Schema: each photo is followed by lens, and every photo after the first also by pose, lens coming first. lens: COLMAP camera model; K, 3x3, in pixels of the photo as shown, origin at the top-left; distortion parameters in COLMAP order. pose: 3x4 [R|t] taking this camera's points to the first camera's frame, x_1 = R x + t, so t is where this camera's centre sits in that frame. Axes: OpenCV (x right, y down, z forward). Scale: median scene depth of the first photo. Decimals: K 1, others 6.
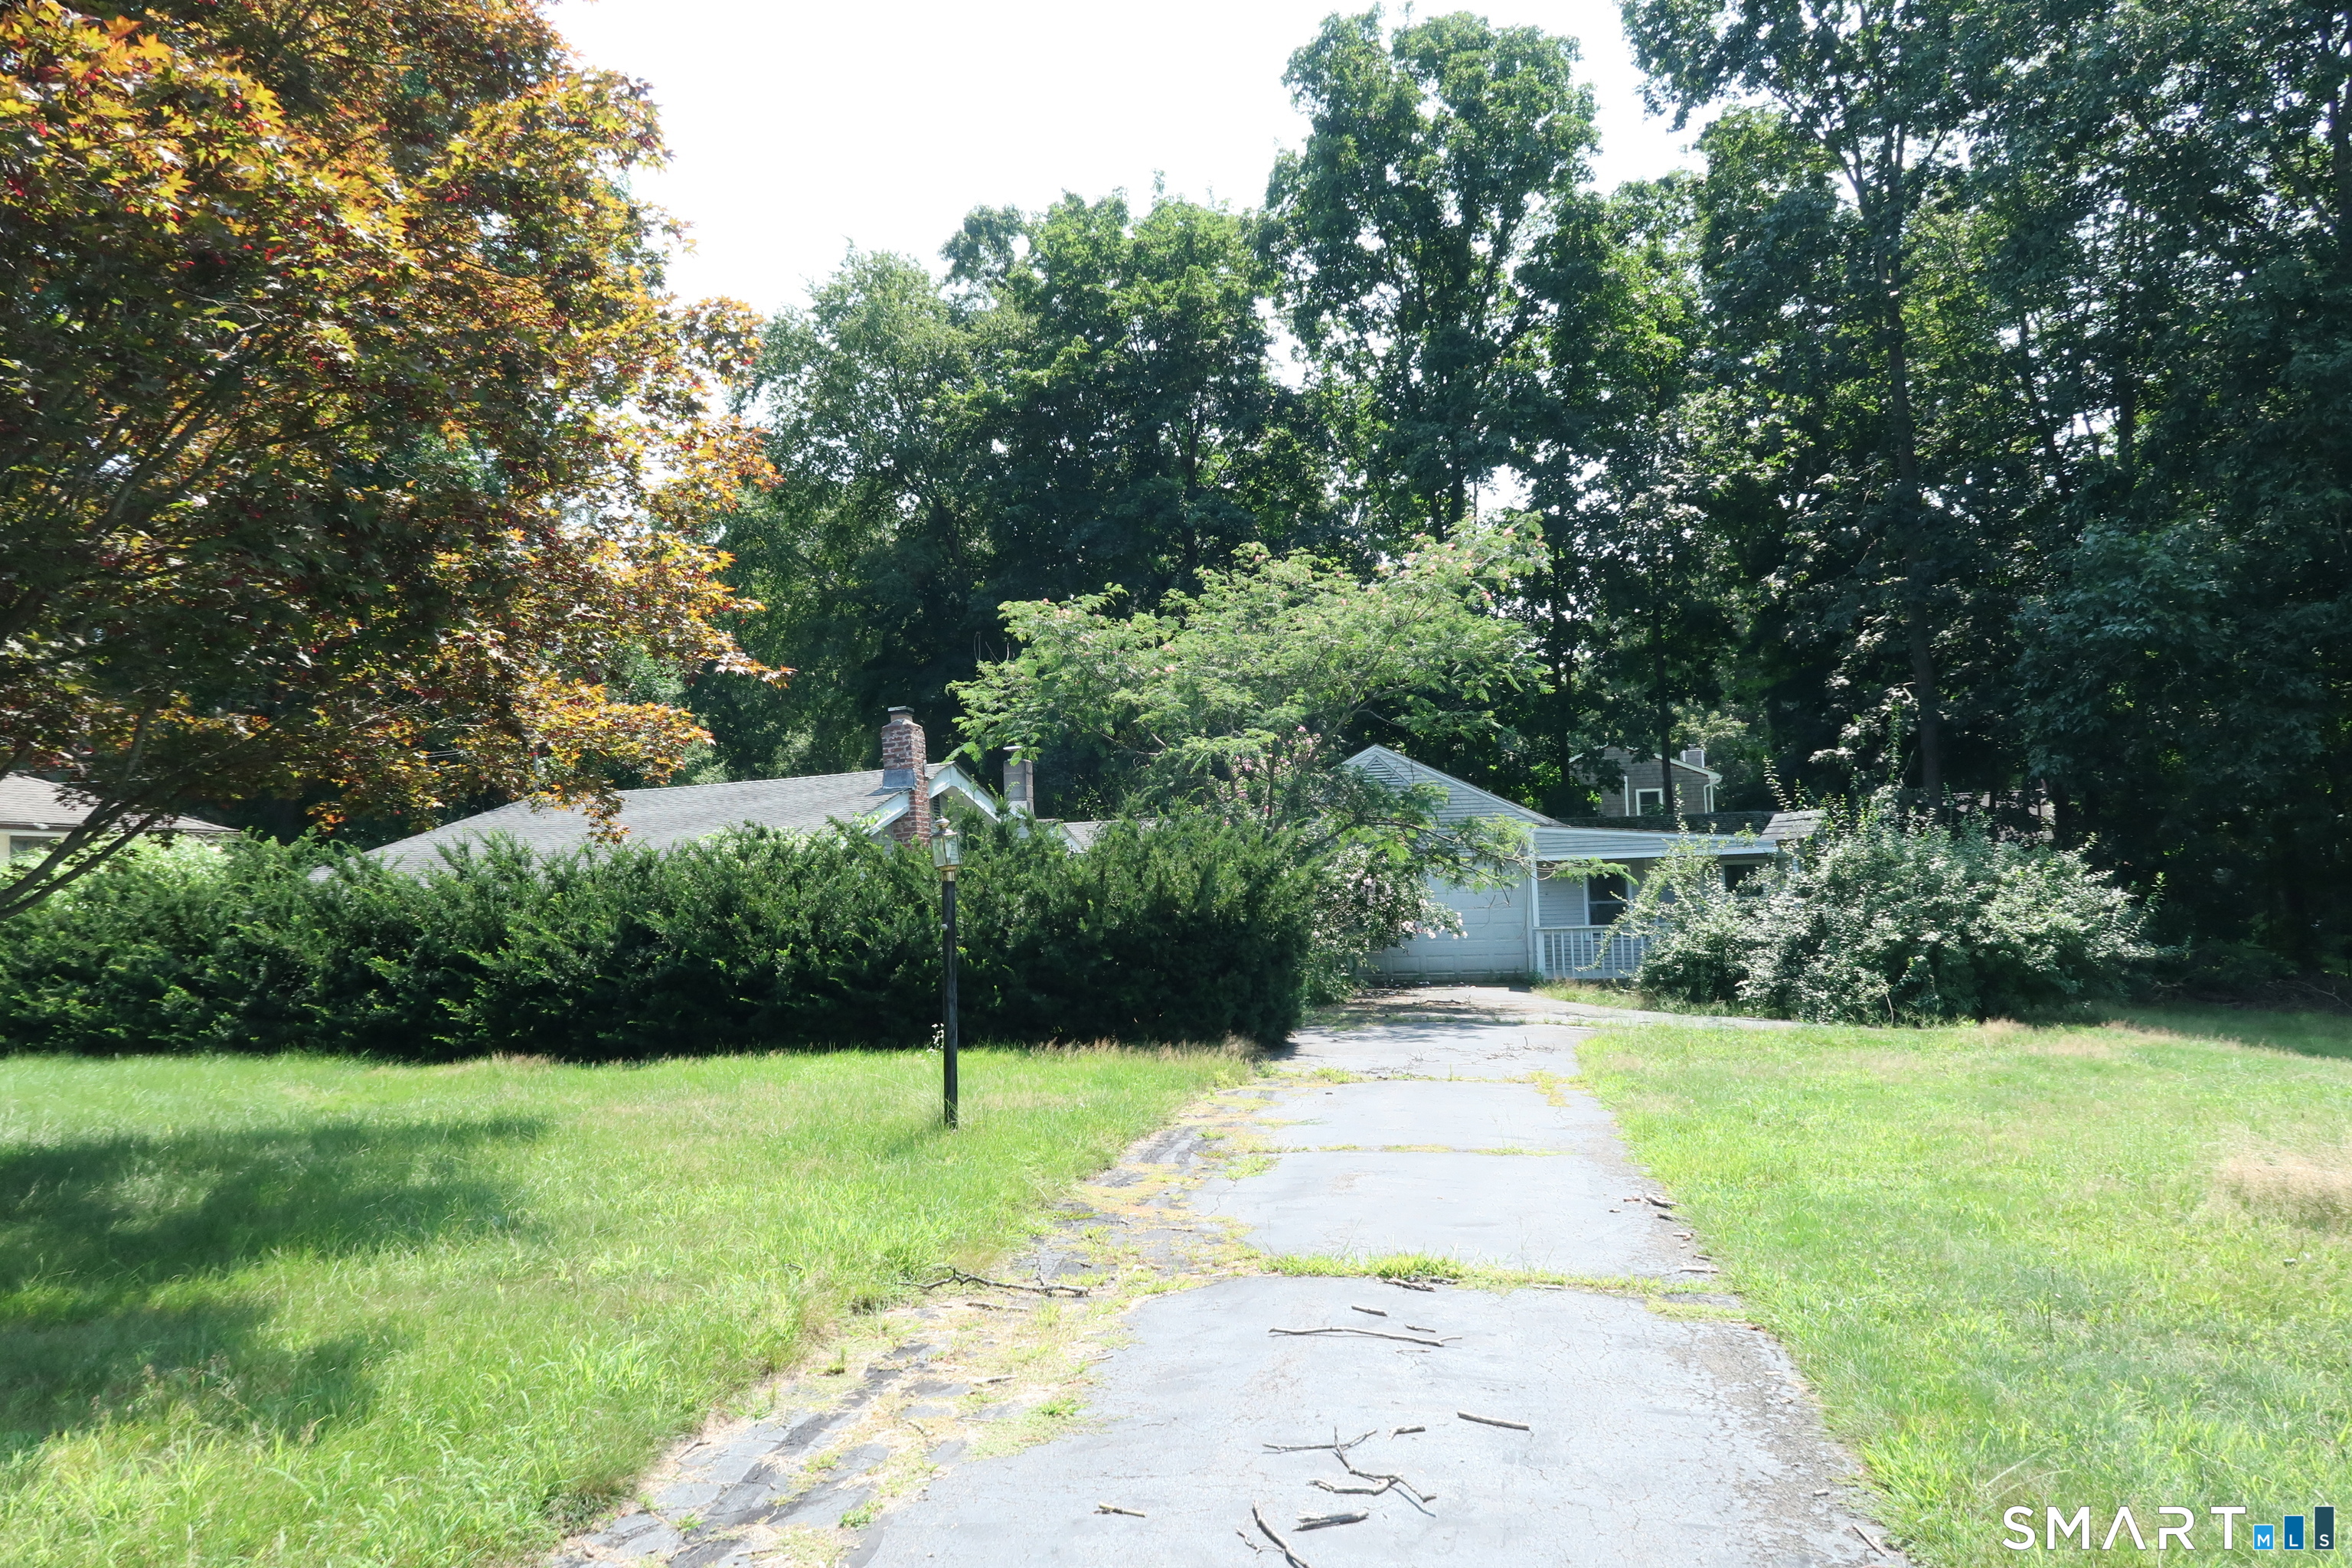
lens RADIAL K [[1628.0, 0, 1172.2], [0, 1628.0, 785.9], [0, 0, 1]] dist [-0.030529, 0.019199]
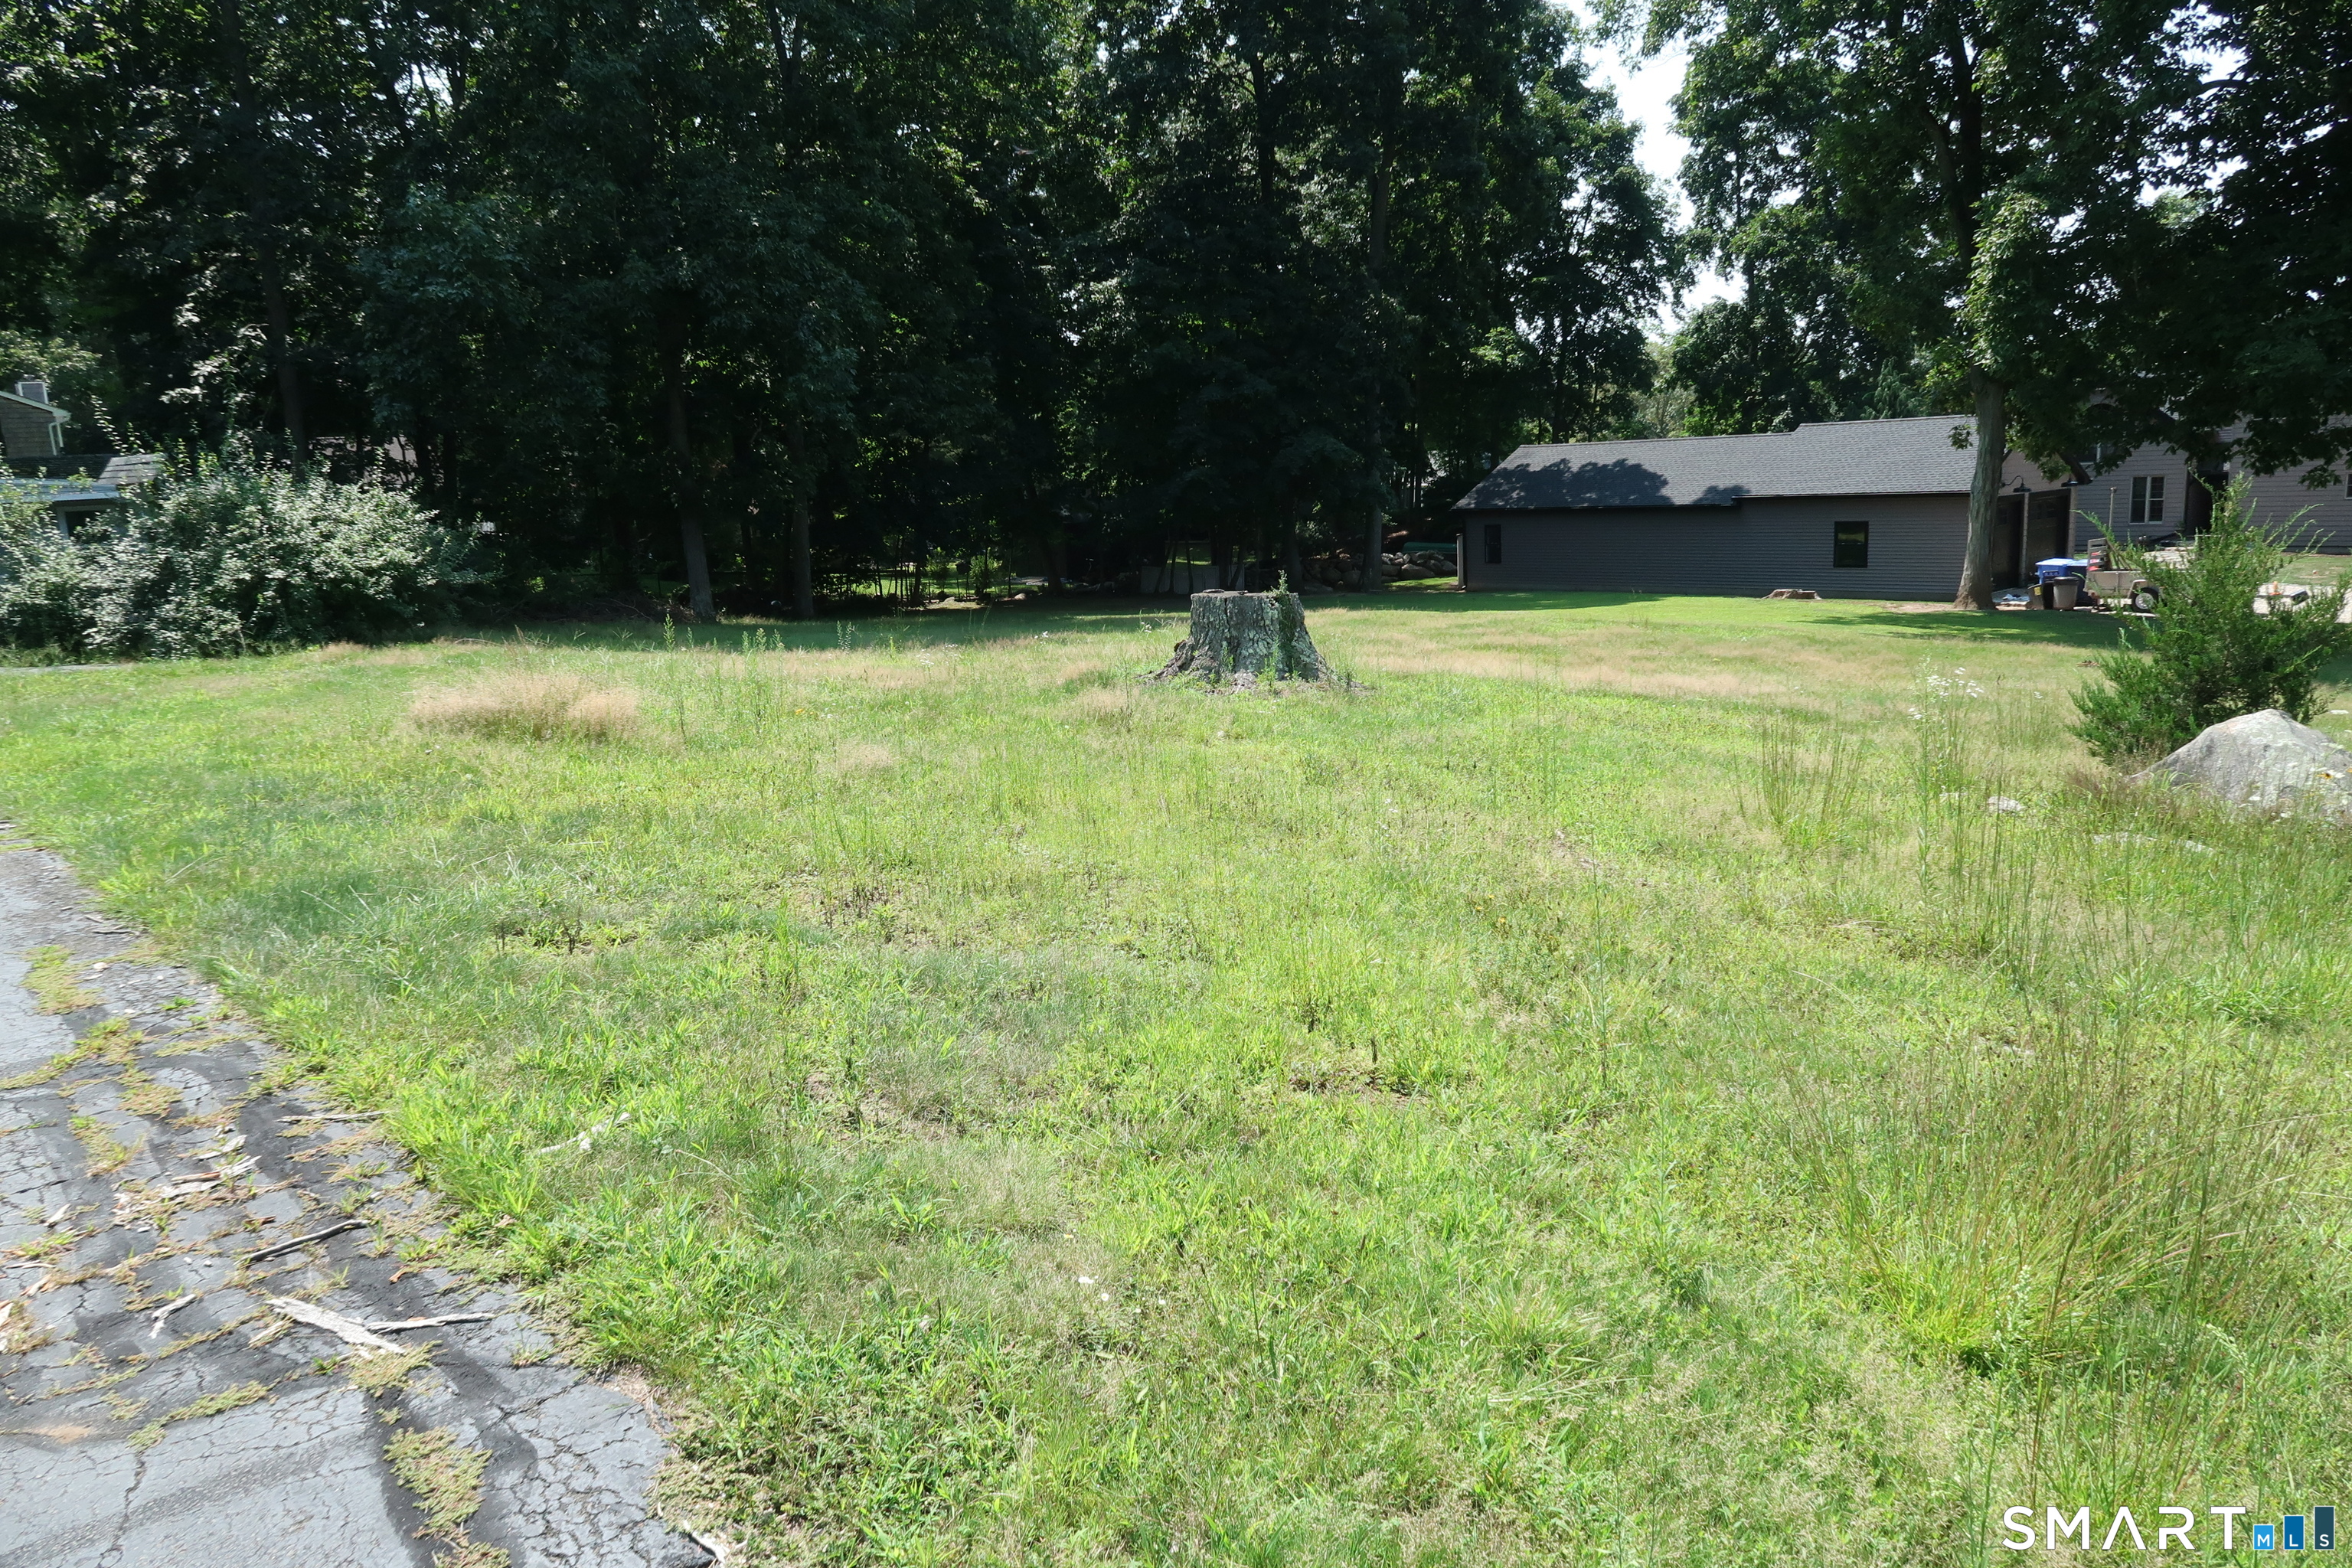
lens RADIAL K [[1625.4, 0, 1181.6], [0, 1625.4, 795.2], [0, 0, 1]] dist [-0.035012, 0.009558]
pose [[0.608940, -0.151896, 0.778537, -0.019572], [-0.024875, 0.977354, 0.210142, -0.002751], [-0.792826, -0.147330, 0.591372, -0.113739]]
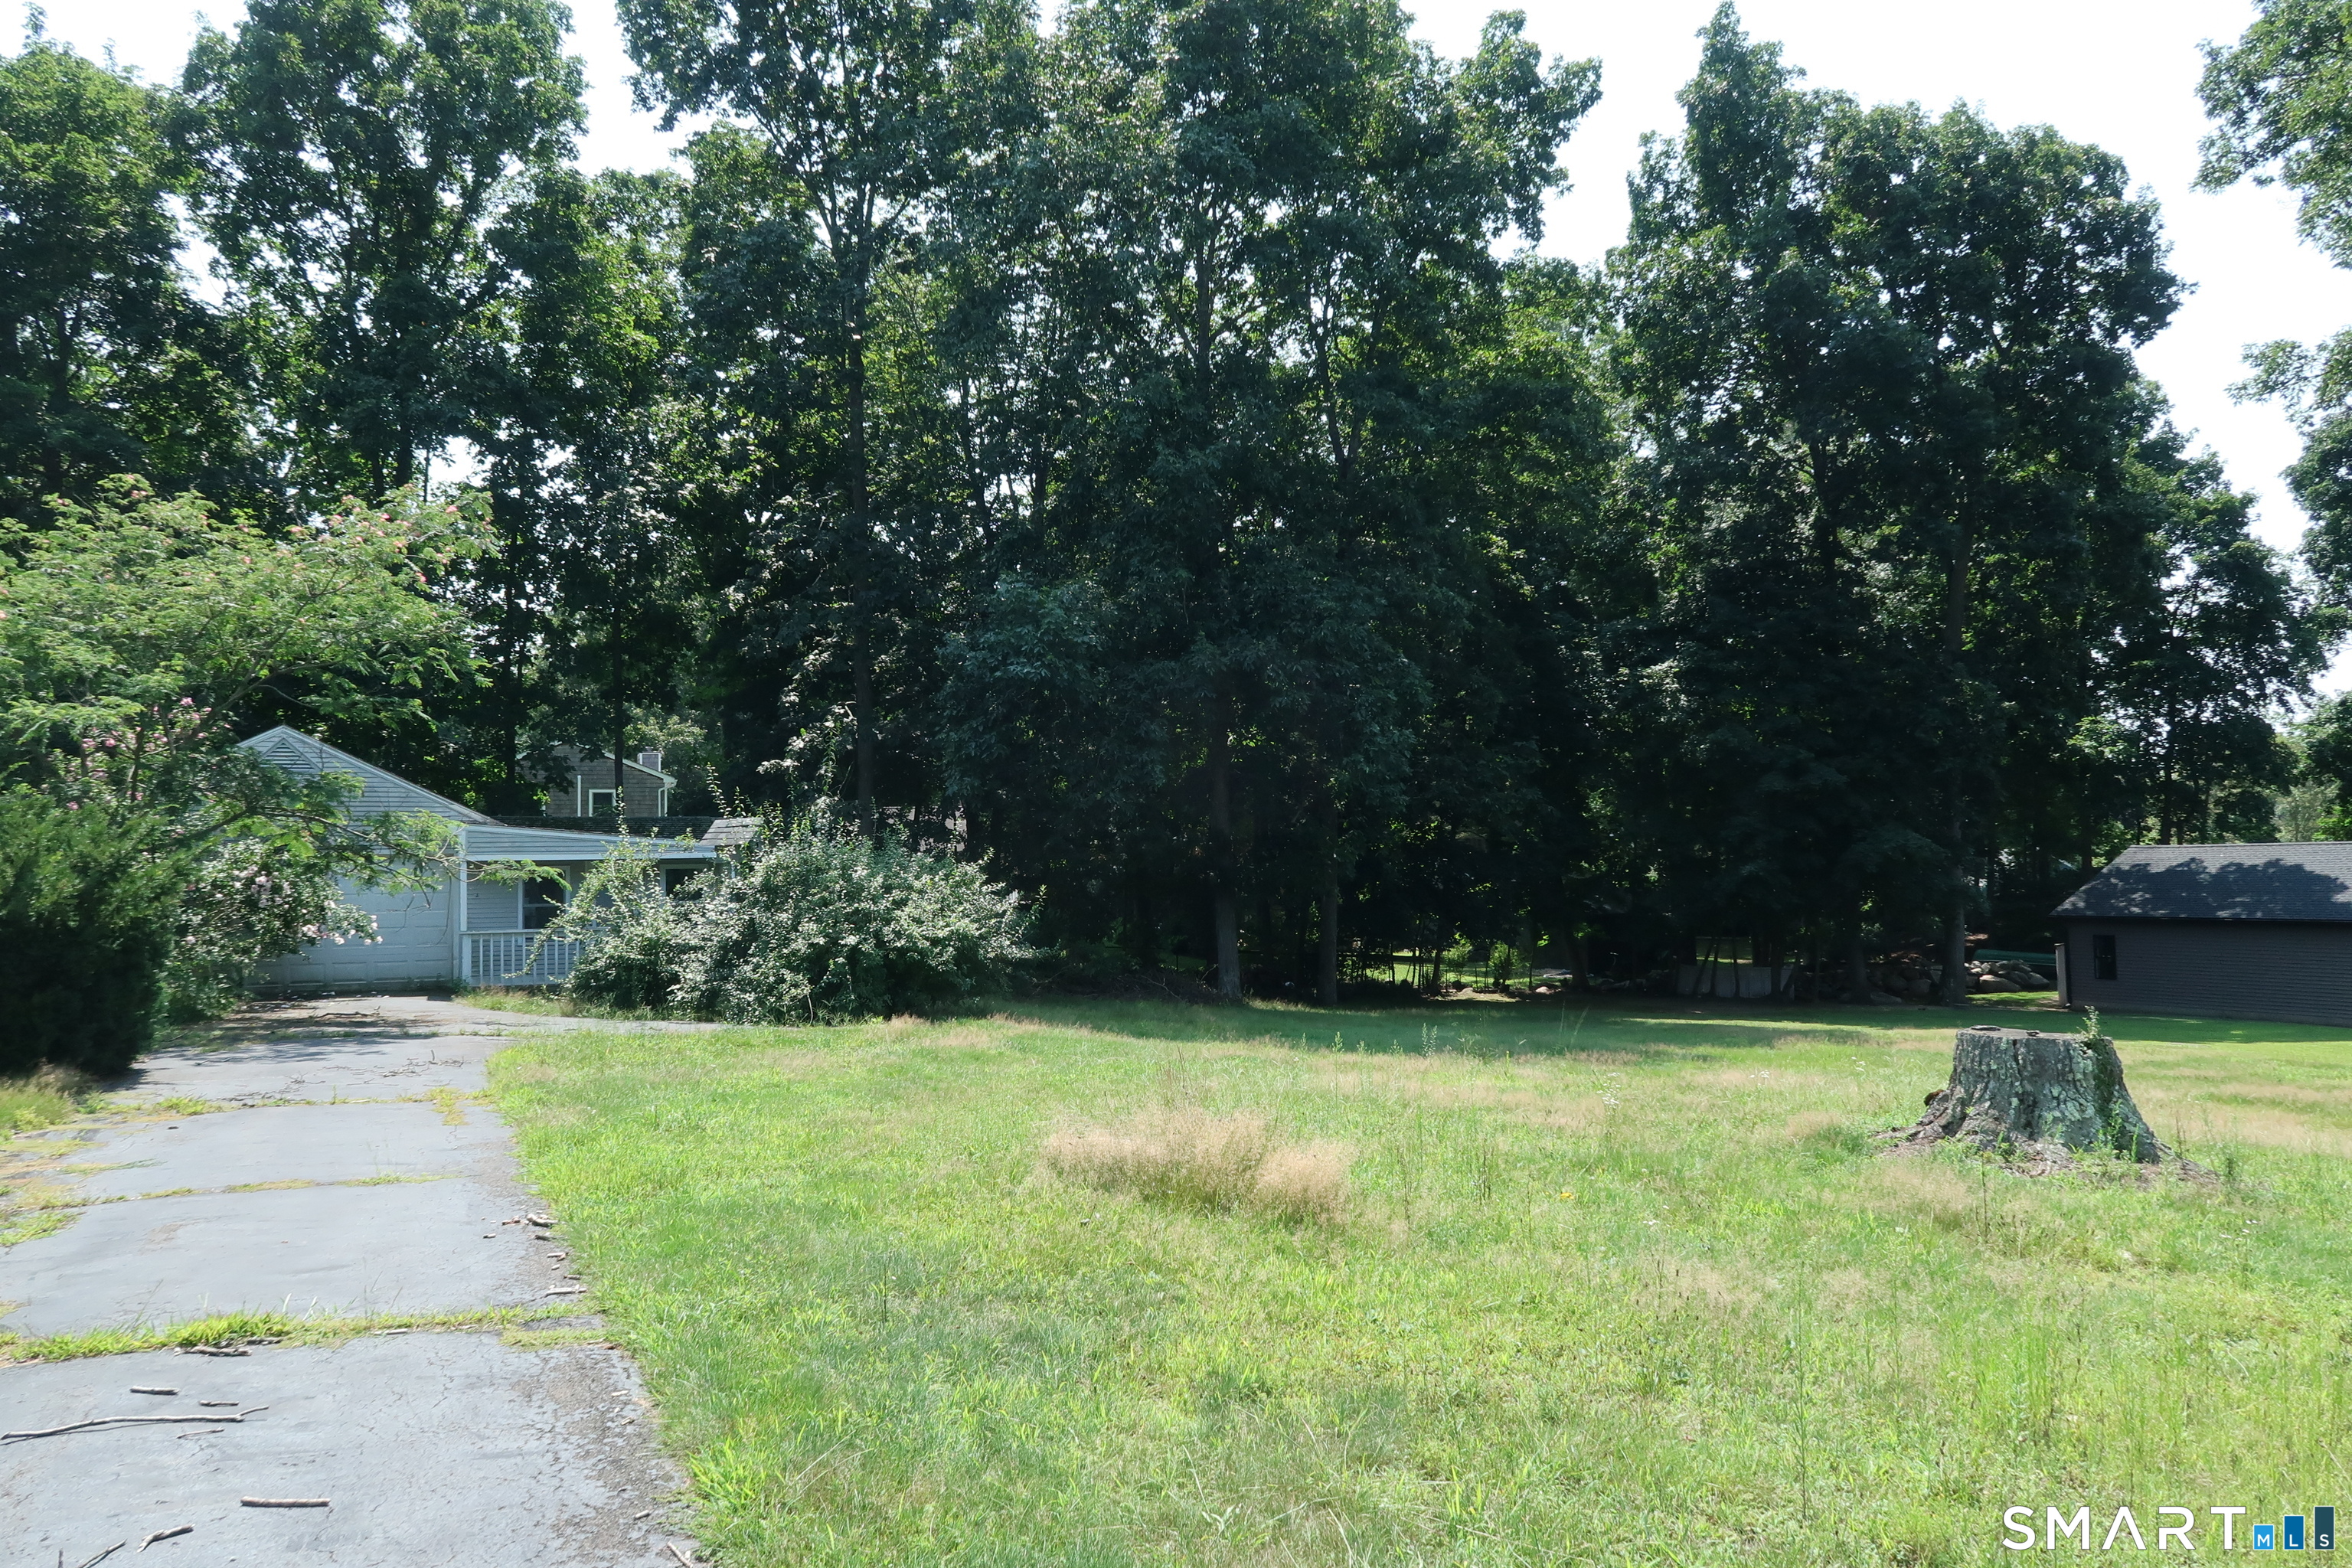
lens RADIAL K [[1628.0, 0, 1172.2], [0, 1628.0, 785.9], [0, 0, 1]] dist [-0.030529, 0.019199]
pose [[0.812863, 0.047625, 0.580505, 0.011120], [-0.046678, 0.998772, -0.016578, -0.000510], [-0.580582, -0.013621, 0.814088, 0.003057]]
